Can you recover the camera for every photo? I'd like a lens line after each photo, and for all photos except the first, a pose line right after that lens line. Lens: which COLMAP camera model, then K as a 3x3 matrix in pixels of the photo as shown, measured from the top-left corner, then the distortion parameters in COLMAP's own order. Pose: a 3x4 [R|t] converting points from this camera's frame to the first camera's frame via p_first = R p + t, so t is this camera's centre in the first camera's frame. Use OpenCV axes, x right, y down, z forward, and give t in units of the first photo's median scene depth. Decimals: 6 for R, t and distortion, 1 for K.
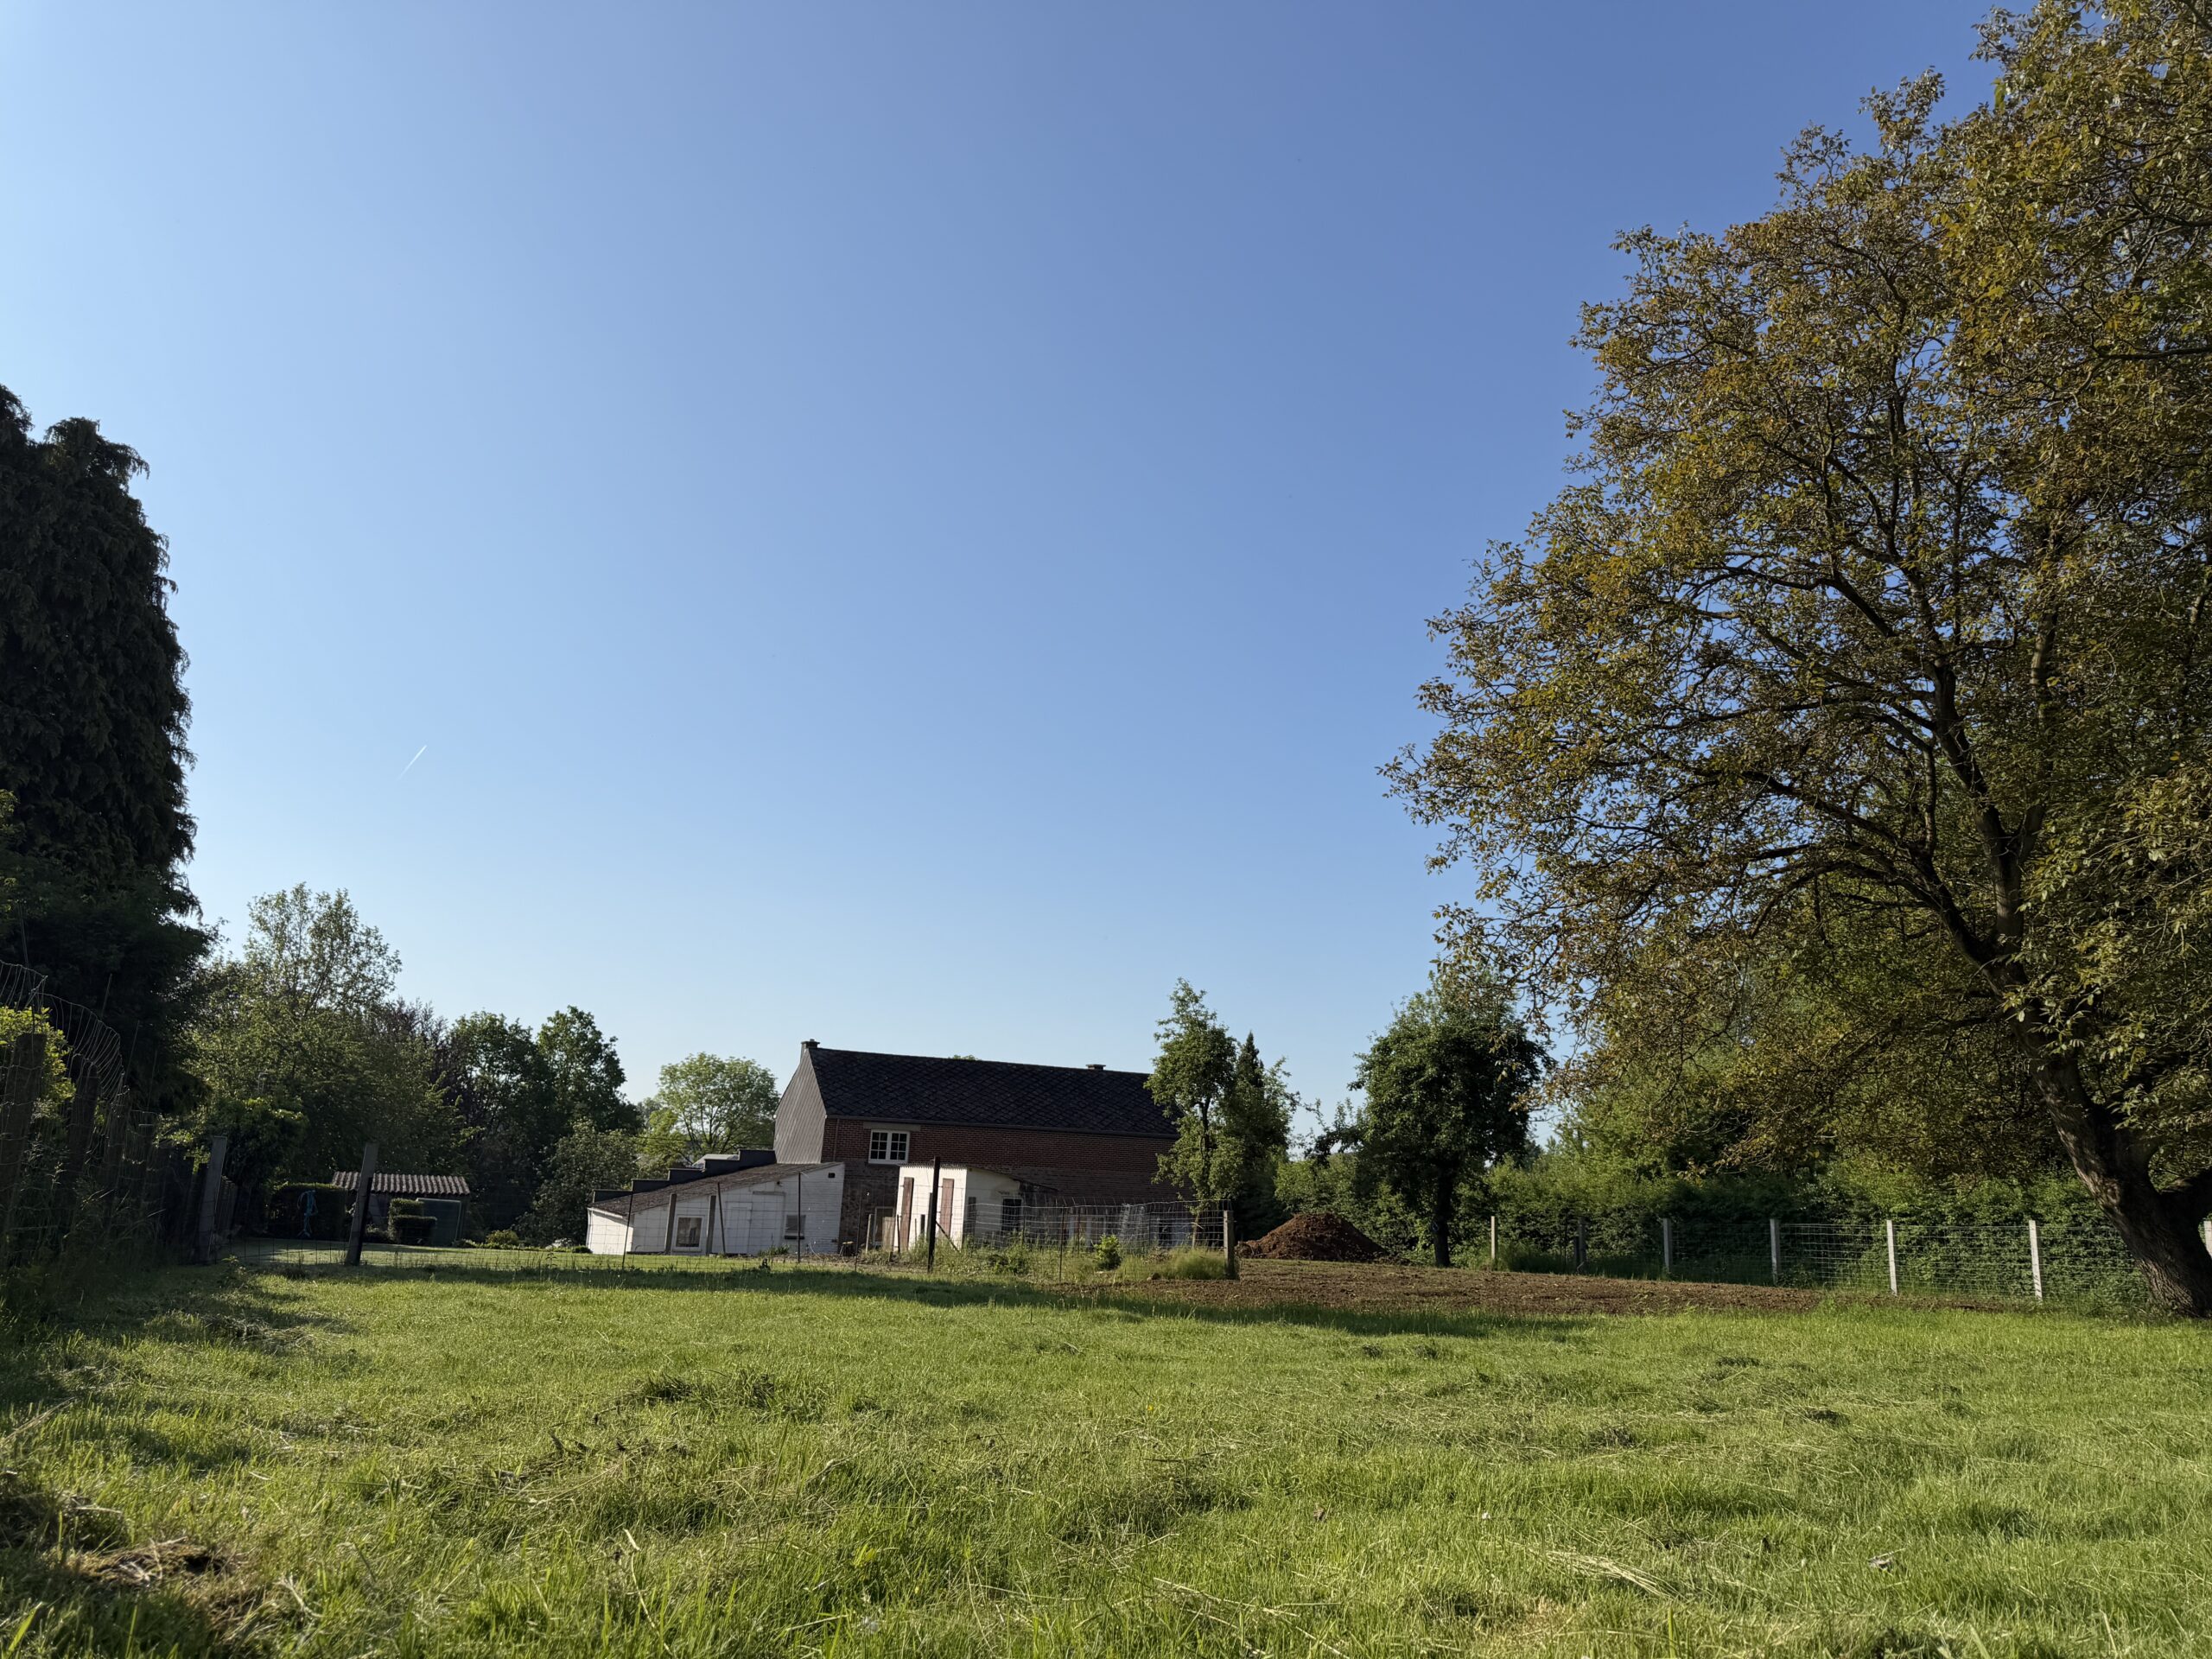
lens RADIAL K [[1433.1, 0, 1106.0], [0, 1433.1, 829.5], [0, 0, 1]] dist [0.067870, -0.182830]
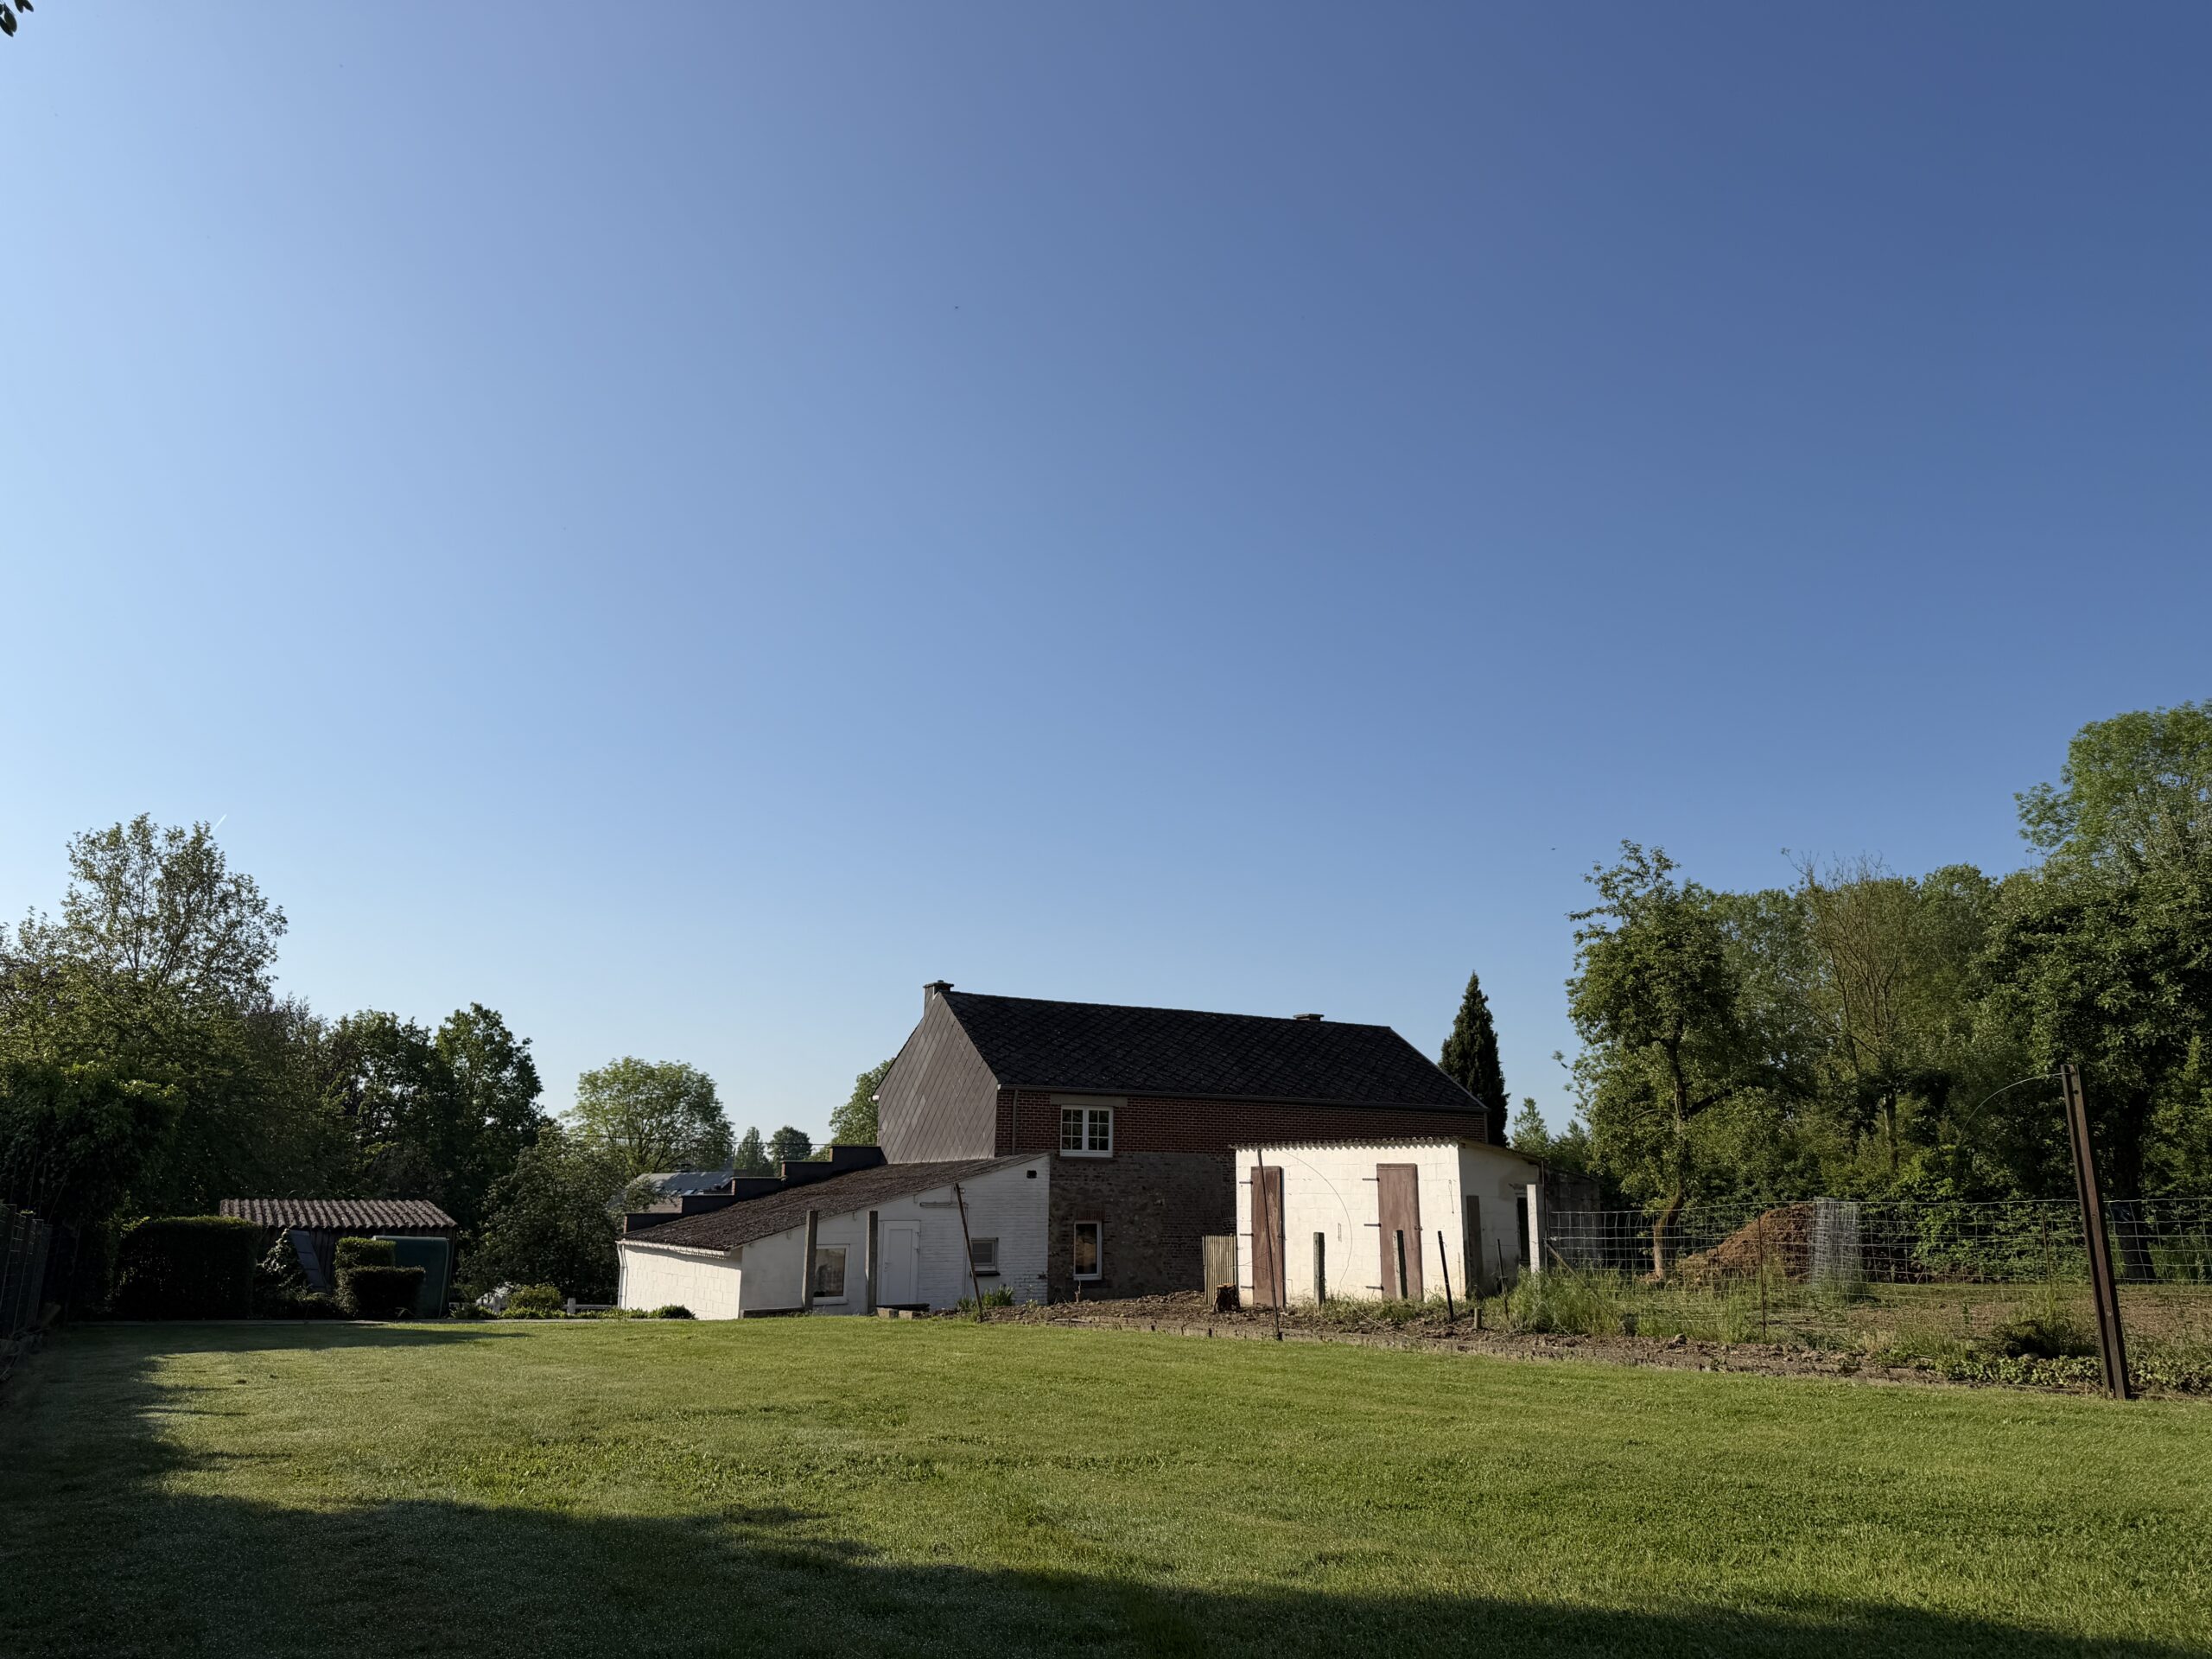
lens RADIAL K [[1504.8, 0, 1098.8], [0, 1504.8, 824.8], [0, 0, 1]] dist [0.082393, -0.131673]
pose [[0.998136, -0.019848, 0.057705, -0.119134], [0.019800, 0.999803, 0.001403, 0.051088], [-0.057722, -0.000258, 0.998333, 0.198256]]
